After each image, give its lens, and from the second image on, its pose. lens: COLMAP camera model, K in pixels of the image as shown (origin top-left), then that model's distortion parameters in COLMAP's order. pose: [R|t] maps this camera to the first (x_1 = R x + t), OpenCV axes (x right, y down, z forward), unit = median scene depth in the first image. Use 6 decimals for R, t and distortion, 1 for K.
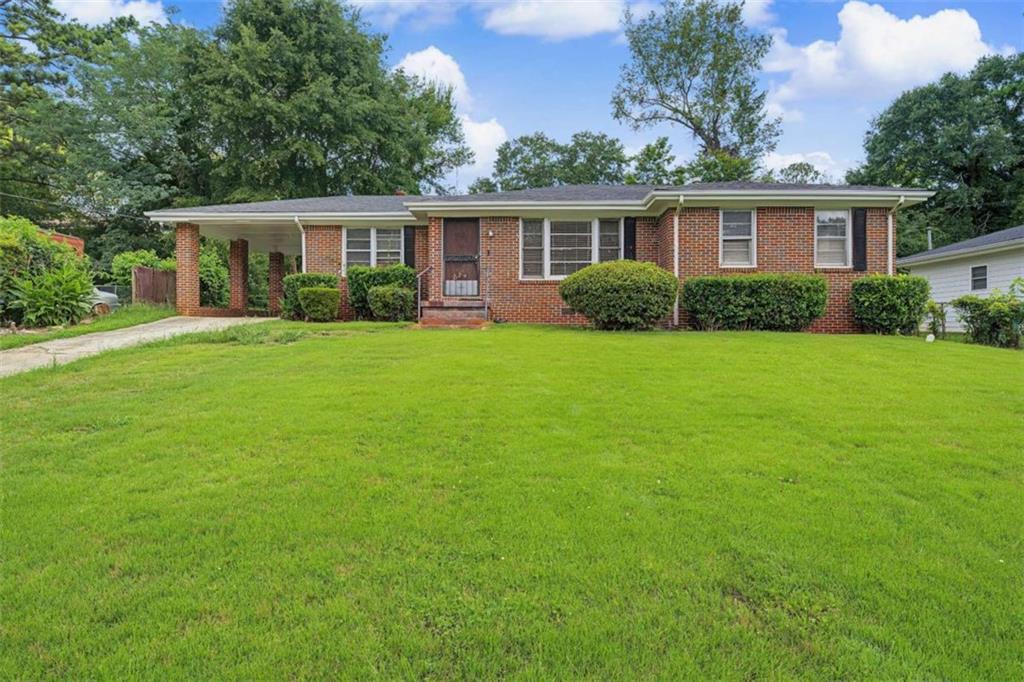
lens RADIAL K [[595.6, 0, 517.9], [0, 595.6, 337.7], [0, 0, 1]] dist [-0.000923, 0.001201]
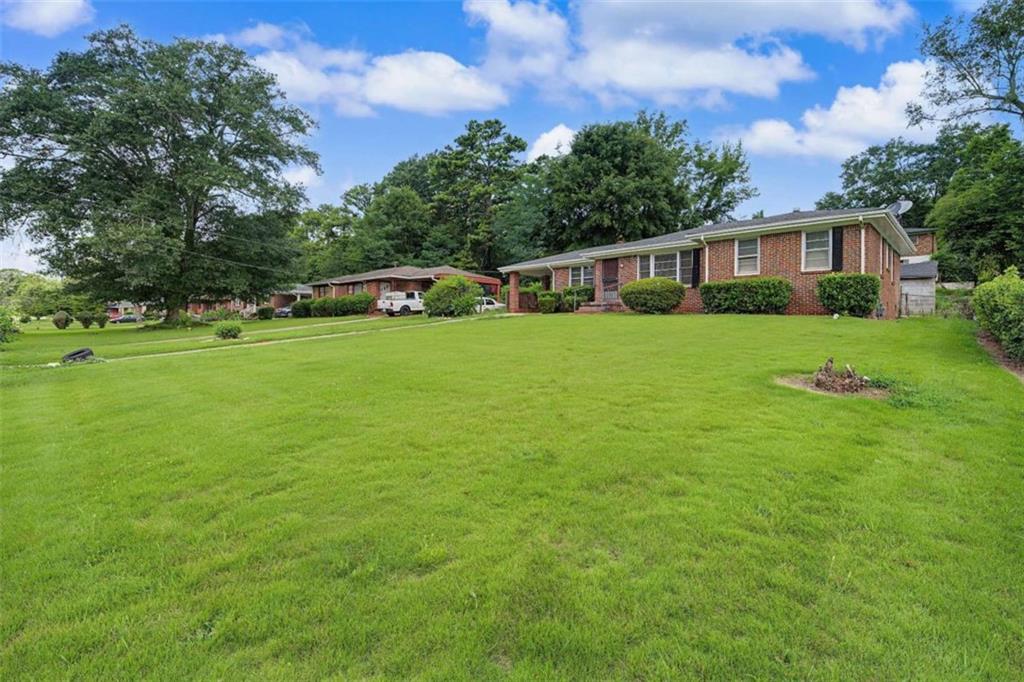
lens RADIAL K [[474.4, 0, 508.7], [0, 474.4, 334.4], [0, 0, 1]] dist [0.004906, 0.000630]
pose [[0.722835, 0.014015, -0.690879, 0.663300], [-0.018850, 0.999822, 0.000560, 0.043021], [0.690764, 0.012618, 0.722970, -0.292011]]
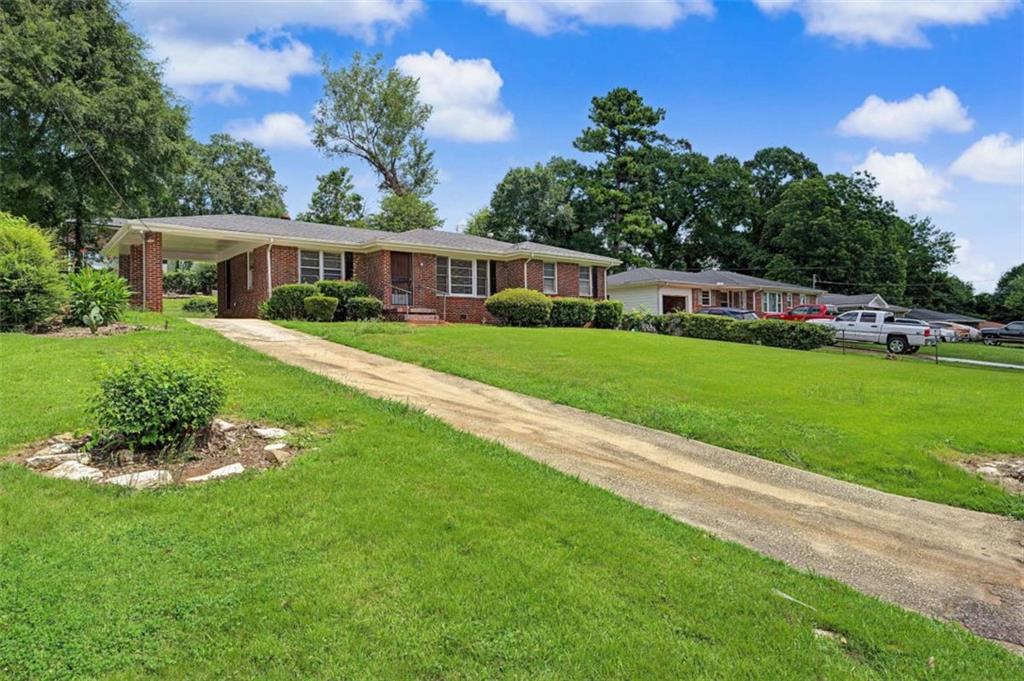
lens RADIAL K [[595.6, 0, 511.1], [0, 595.6, 336.5], [0, 0, 1]] dist [-0.000923, 0.001201]
pose [[0.773692, -0.005680, 0.633536, -0.762281], [0.014371, 0.999860, -0.008586, 0.024835], [-0.633399, 0.015747, 0.773665, -0.304921]]
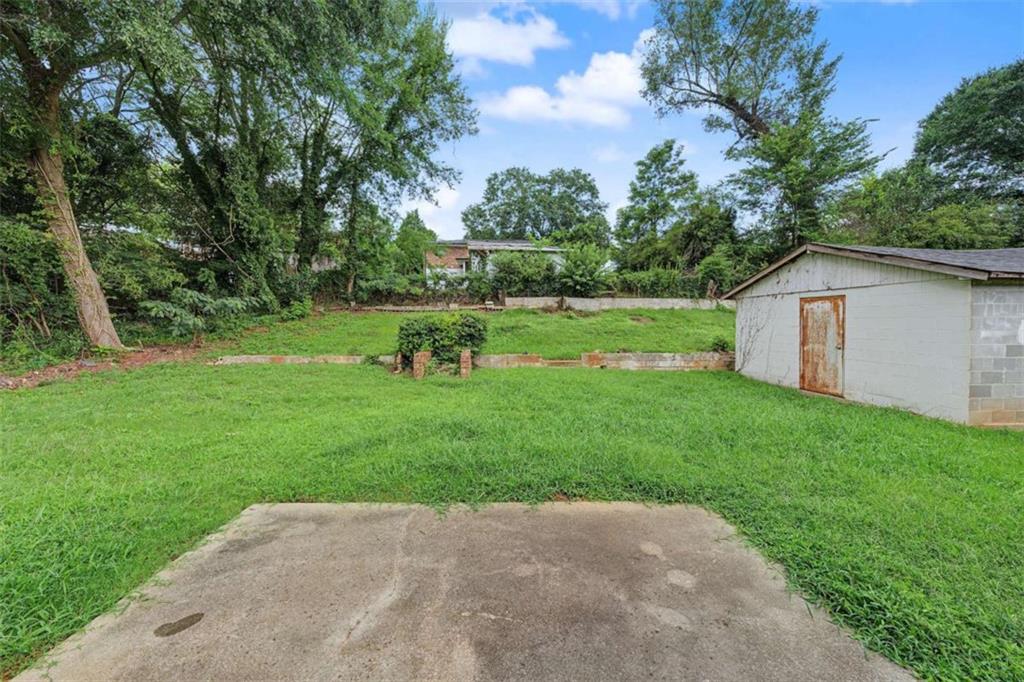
lens RADIAL K [[356.1, 0, 520.6], [0, 356.1, 327.6], [0, 0, 1]] dist [0.000880, 0.000150]
pose [[0.996067, -0.006383, 0.088373, -0.161976], [0.006108, 0.999976, 0.003384, -0.133374], [-0.088393, -0.002830, 0.996082, 1.476847]]
